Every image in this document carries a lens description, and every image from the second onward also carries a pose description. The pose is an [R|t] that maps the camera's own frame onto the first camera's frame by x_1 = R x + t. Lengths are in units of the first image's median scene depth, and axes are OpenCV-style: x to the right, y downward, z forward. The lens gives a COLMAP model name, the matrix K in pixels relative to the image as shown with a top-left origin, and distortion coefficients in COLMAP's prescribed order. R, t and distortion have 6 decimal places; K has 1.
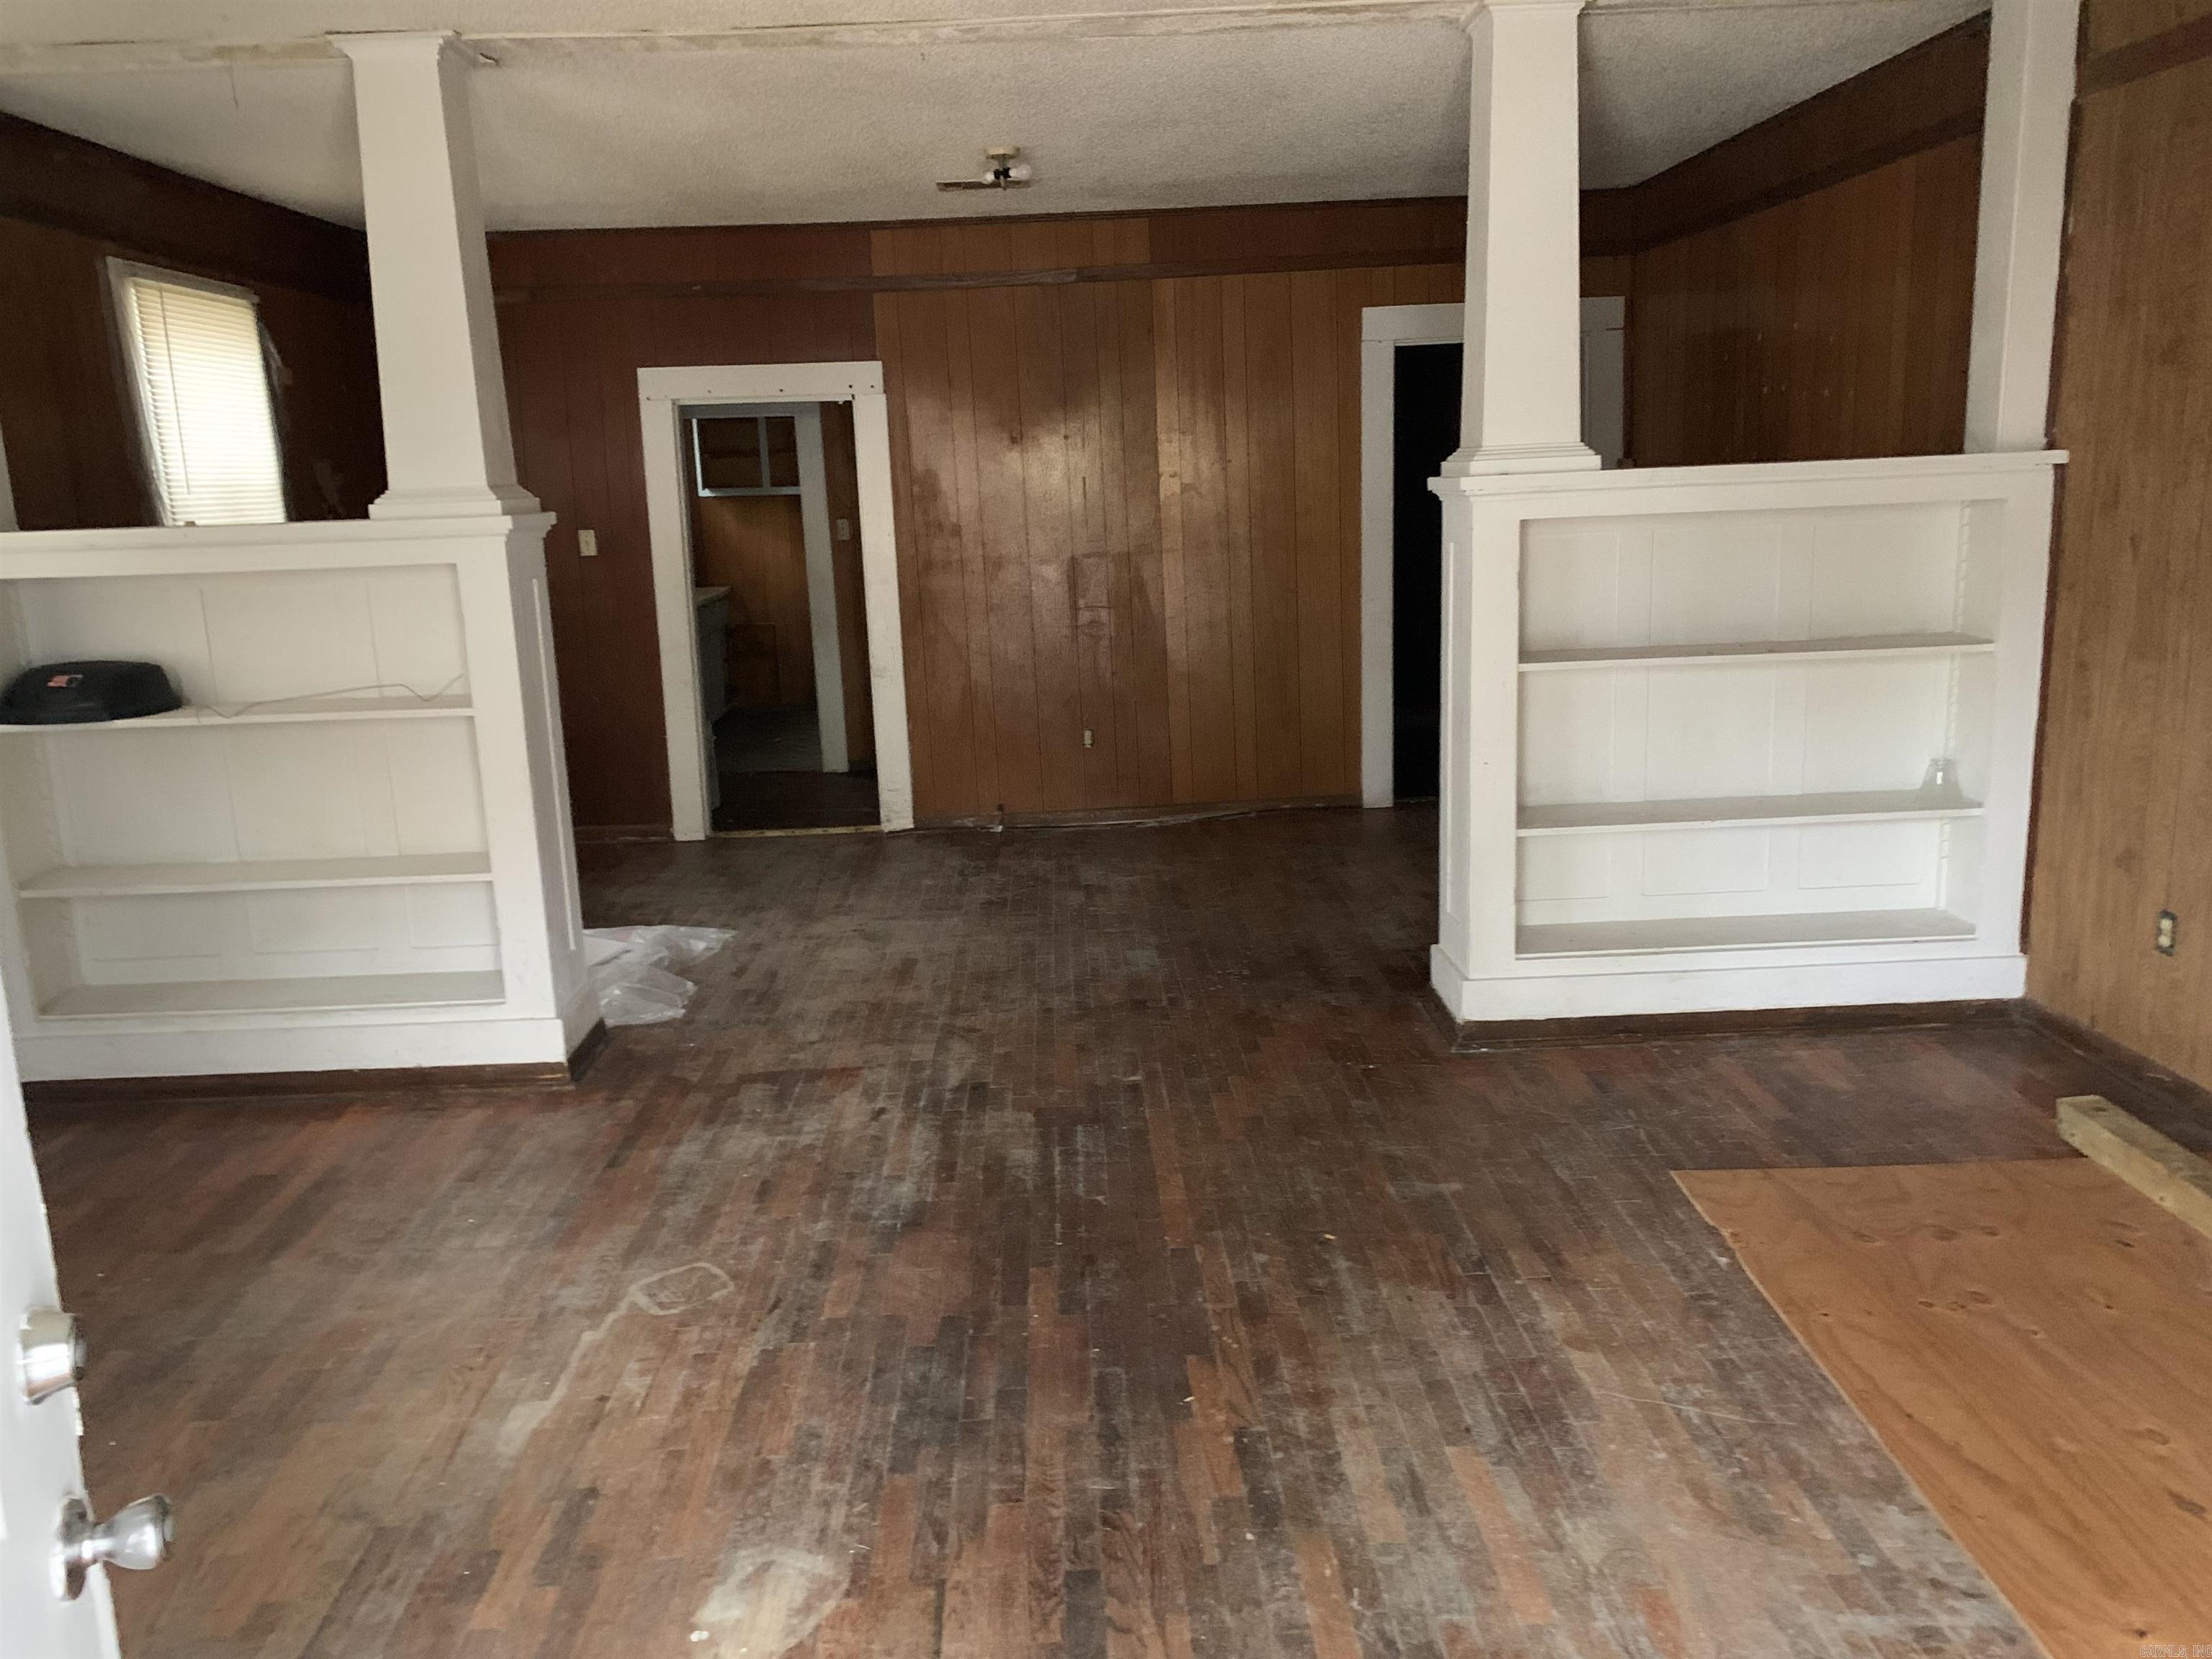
lens RADIAL K [[1675.9, 0, 1066.6], [0, 1675.9, 804.0], [0, 0, 1]] dist [0.053101, -0.068680]
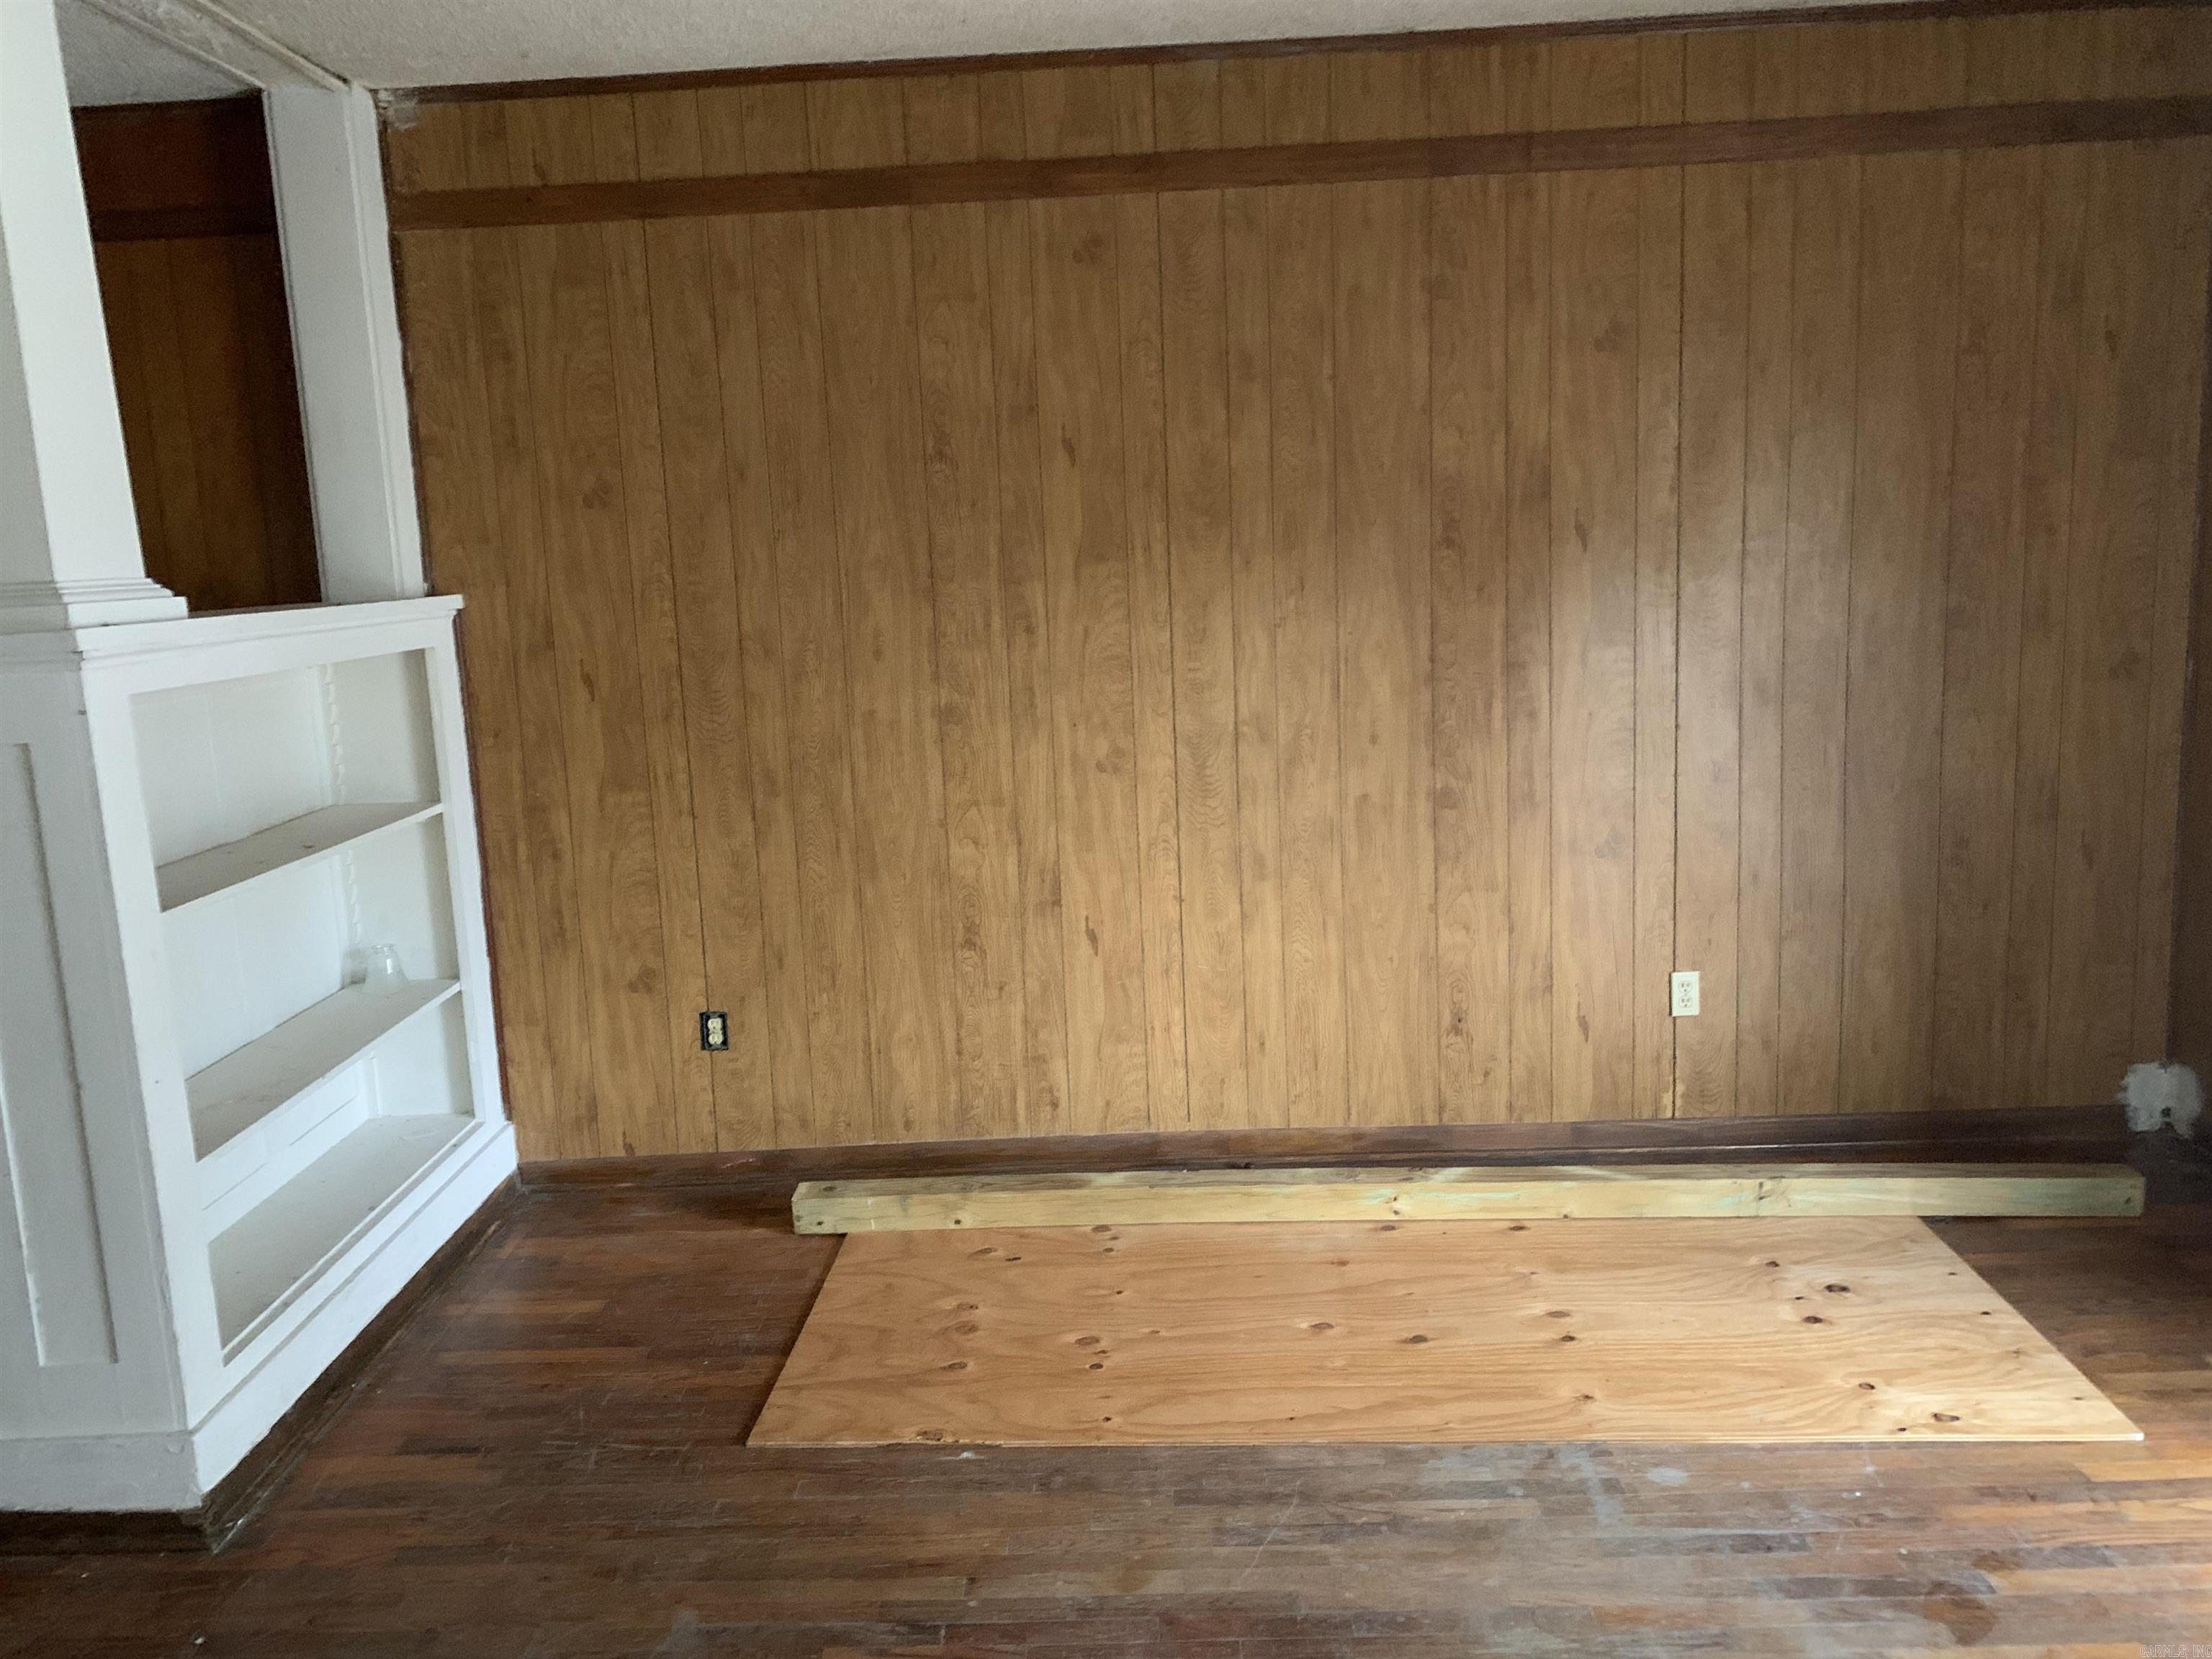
lens RADIAL K [[1675.9, 0, 1066.6], [0, 1675.9, 804.0], [0, 0, 1]] dist [0.053101, -0.068680]
pose [[0.043138, -0.116397, 0.992266, -0.334907], [0.239302, 0.965482, 0.102852, -0.104589], [-0.969986, 0.233015, 0.069503, 0.588871]]
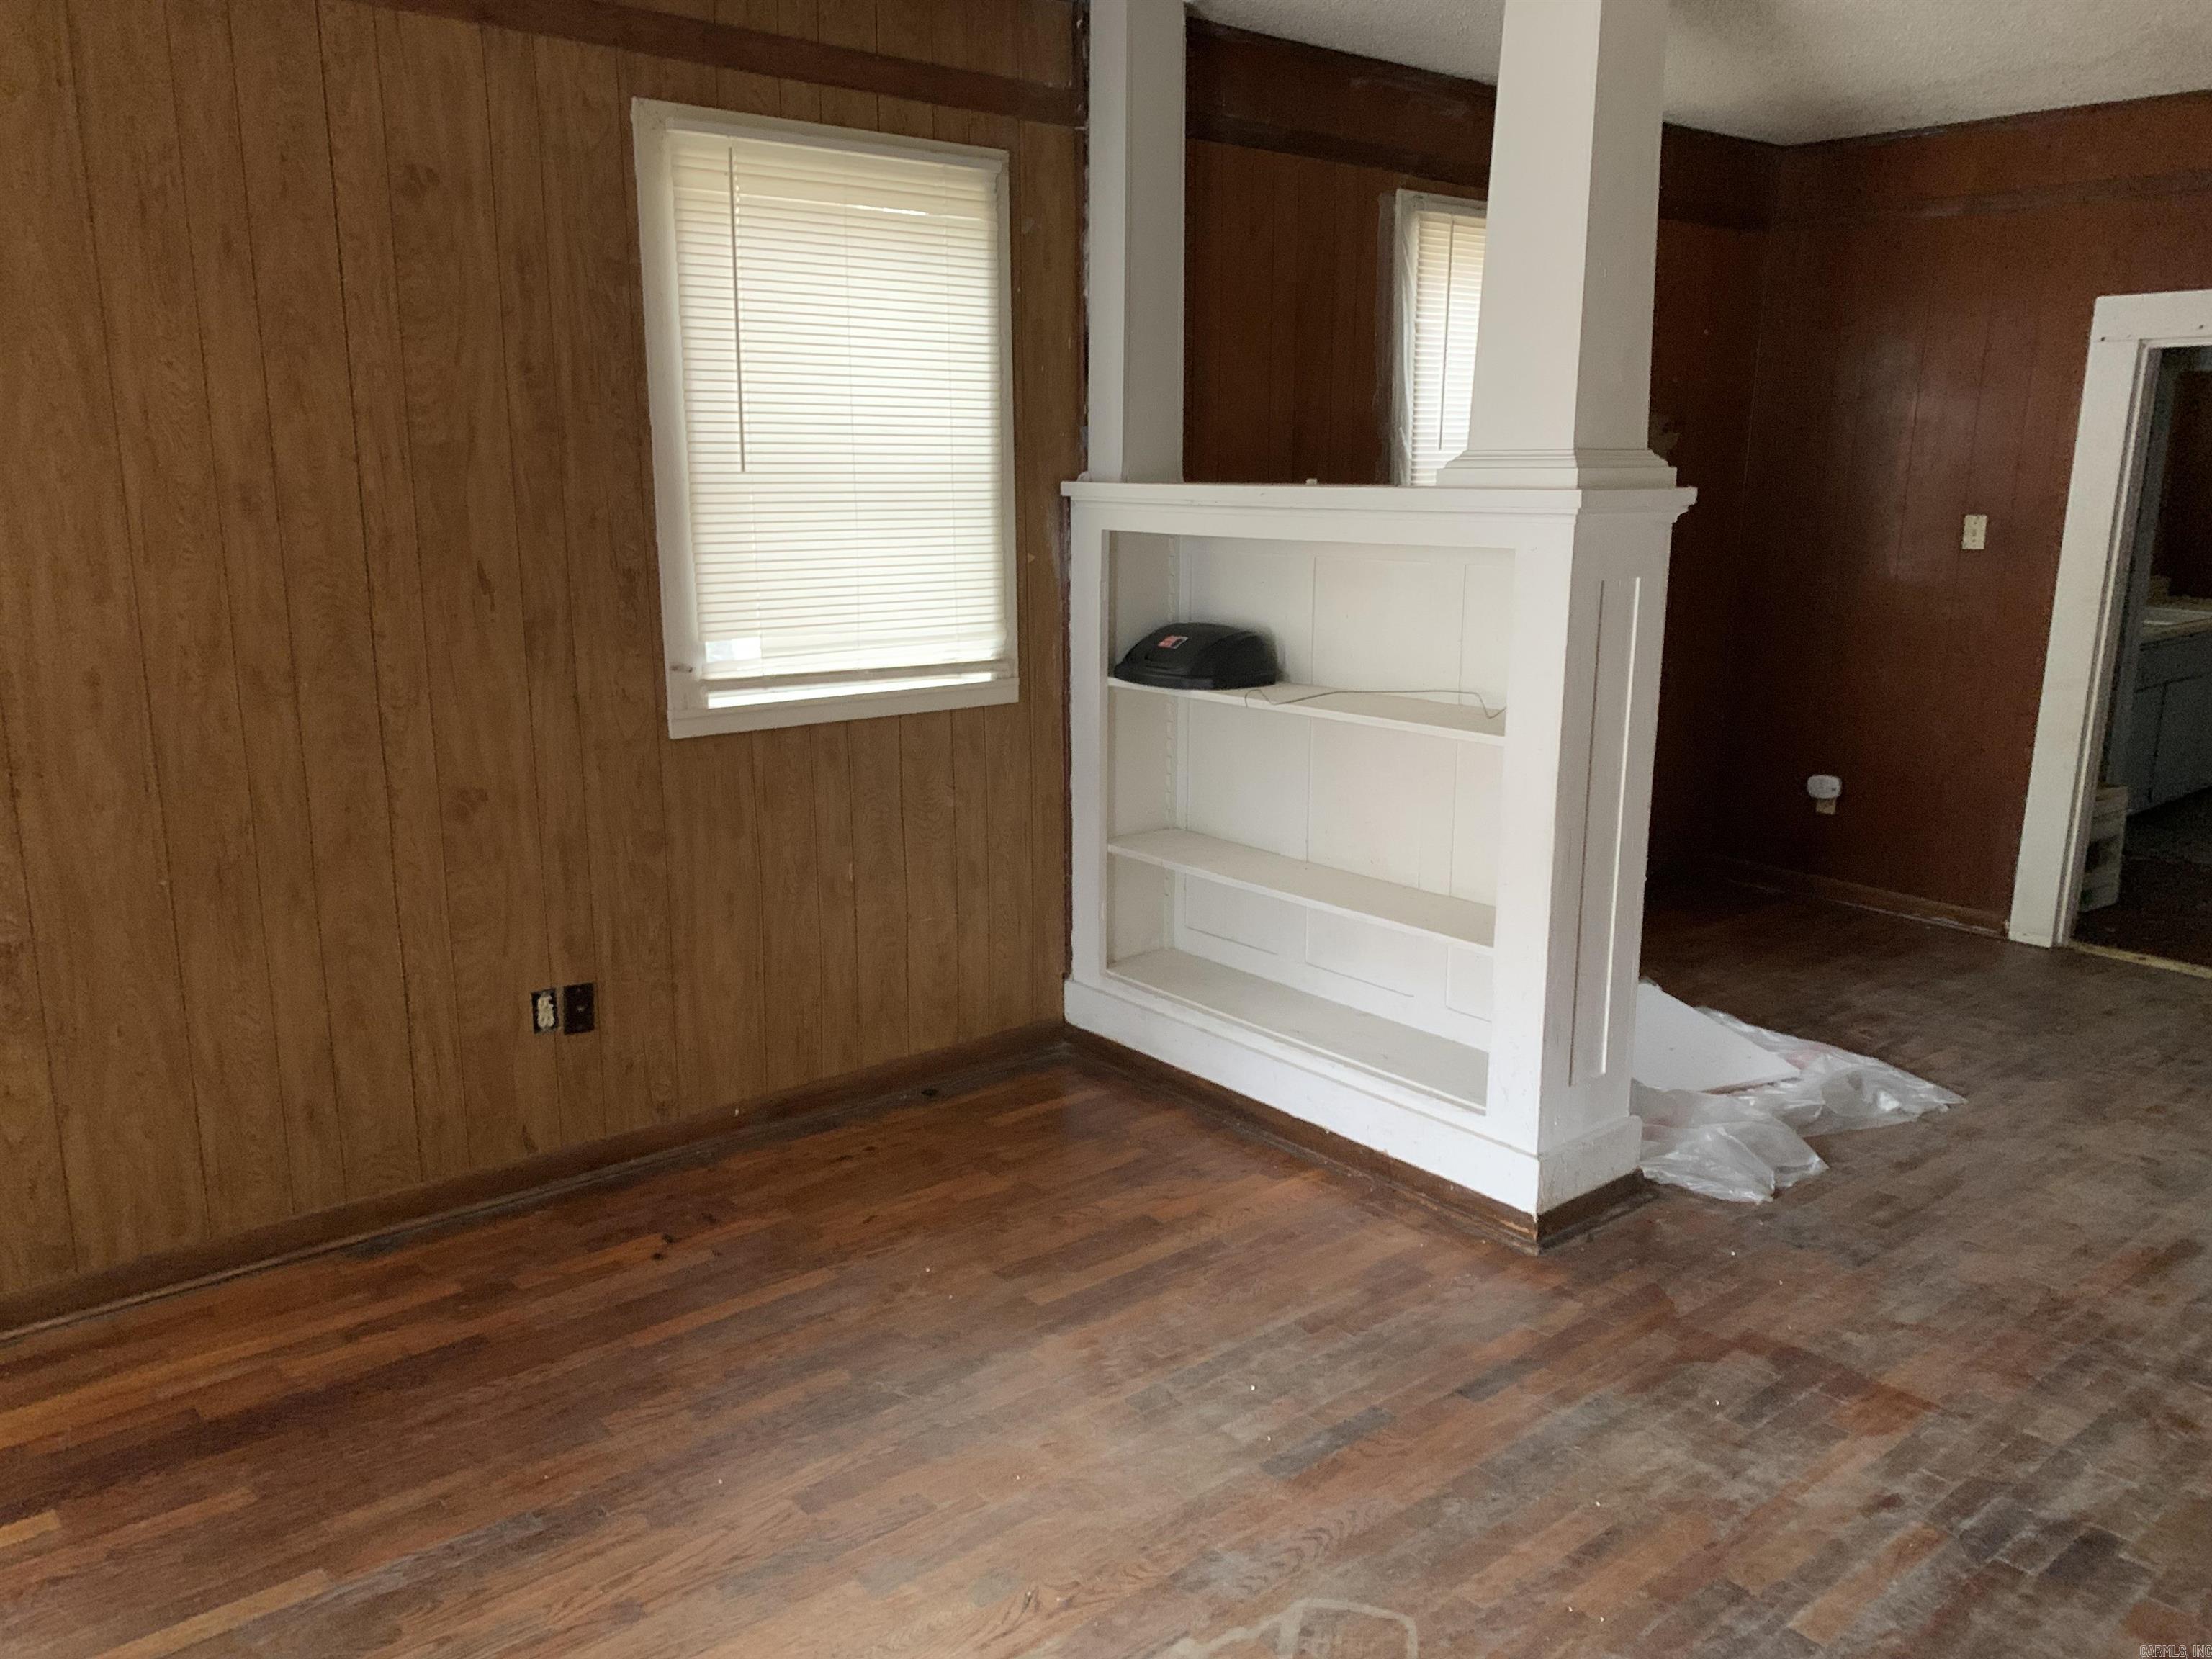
lens RADIAL K [[1681.9, 0, 1053.3], [0, 1681.9, 829.5], [0, 0, 1]] dist [0.001482, -0.003233]
pose [[0.615339, 0.206328, -0.760780, 0.107921], [-0.177200, 0.976640, 0.121547, -0.069750], [0.768087, 0.060017, 0.637526, 0.339963]]
